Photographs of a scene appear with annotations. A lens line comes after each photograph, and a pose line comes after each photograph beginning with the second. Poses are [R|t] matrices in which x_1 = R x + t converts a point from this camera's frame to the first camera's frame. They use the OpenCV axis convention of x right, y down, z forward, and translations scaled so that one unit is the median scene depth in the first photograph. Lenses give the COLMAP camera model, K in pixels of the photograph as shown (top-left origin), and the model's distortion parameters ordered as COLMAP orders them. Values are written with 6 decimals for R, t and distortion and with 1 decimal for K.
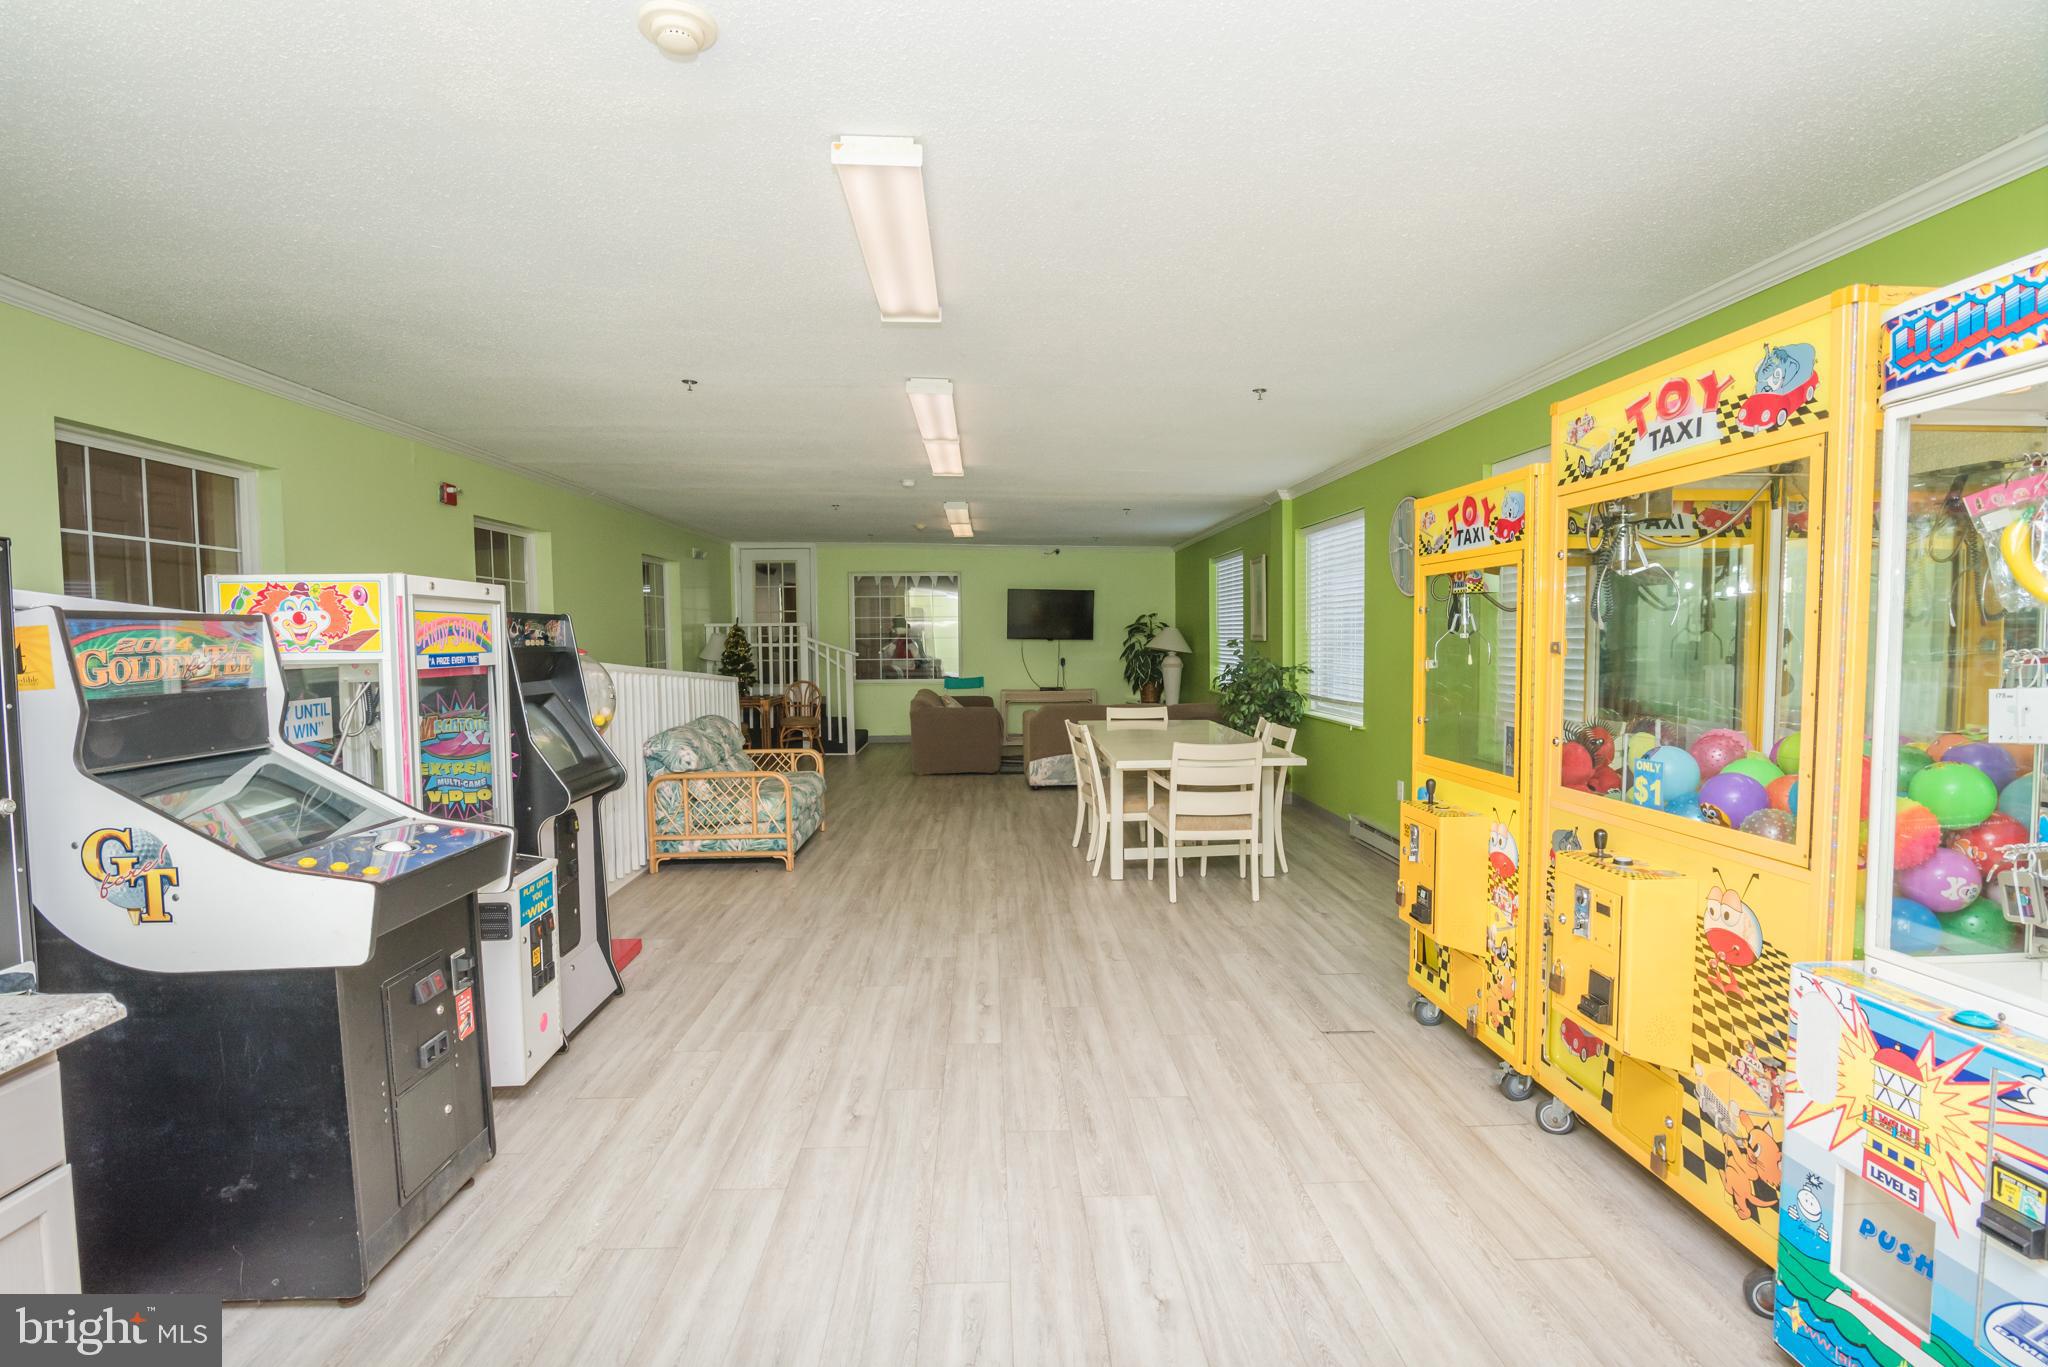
lens RADIAL K [[1004.3, 0, 1023.0], [0, 1004.3, 693.0], [0, 0, 1]] dist [-0.020011, 0.000010]
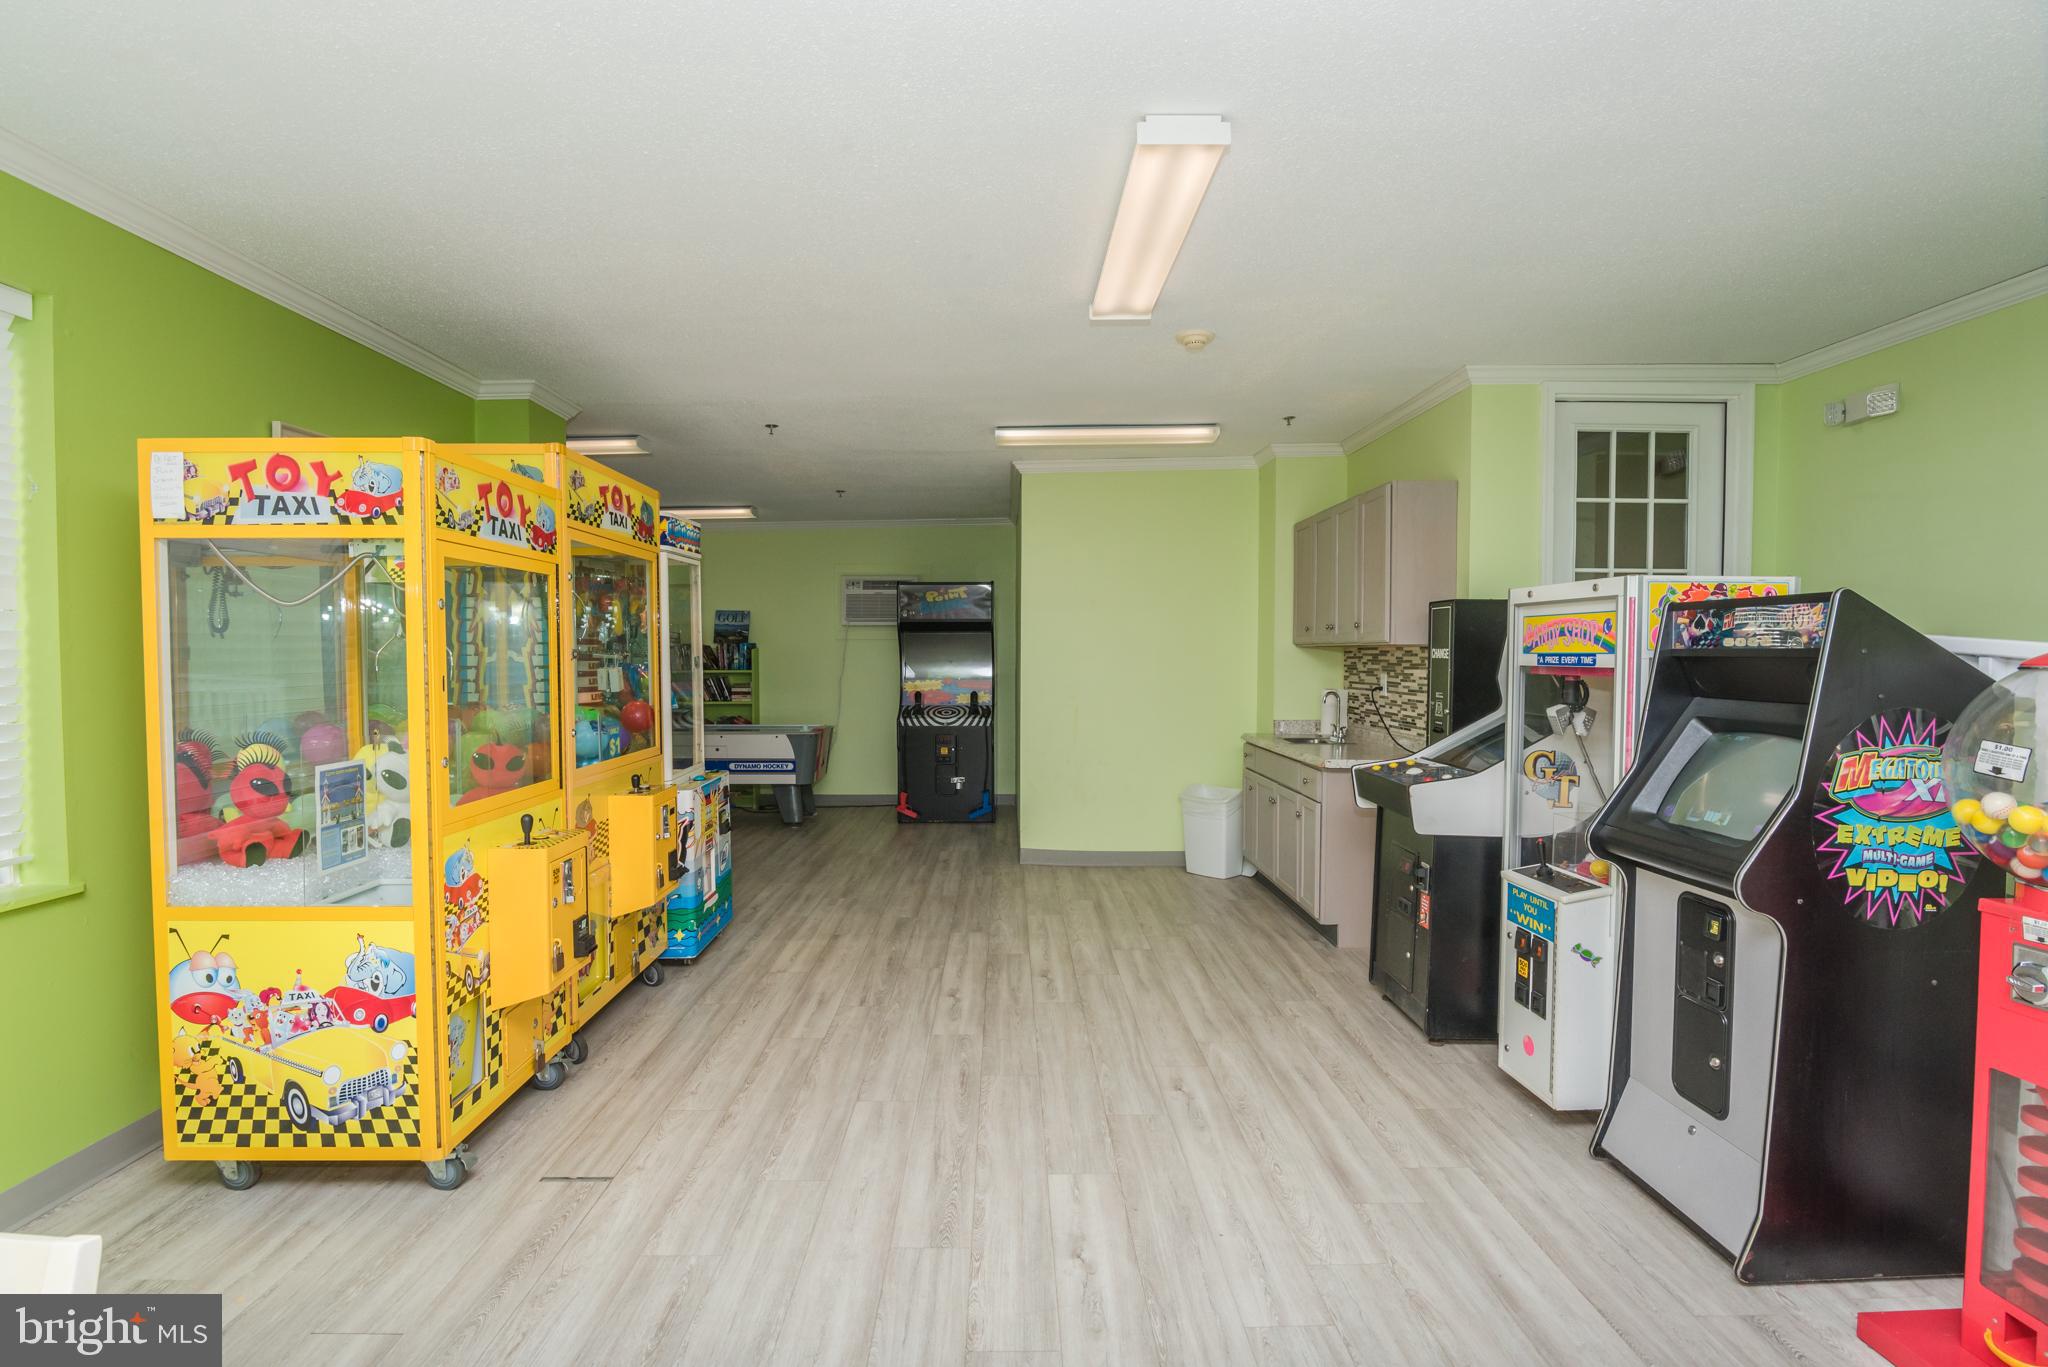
lens RADIAL K [[1031.9, 0, 1024.3], [0, 1031.9, 693.2], [0, 0, 1]] dist [-0.019745, -0.001071]
pose [[-0.999851, 0.006257, 0.016075, -0.021614], [0.007764, 0.995403, 0.095459, -0.100703], [-0.015404, 0.095570, -0.995304, 1.994187]]
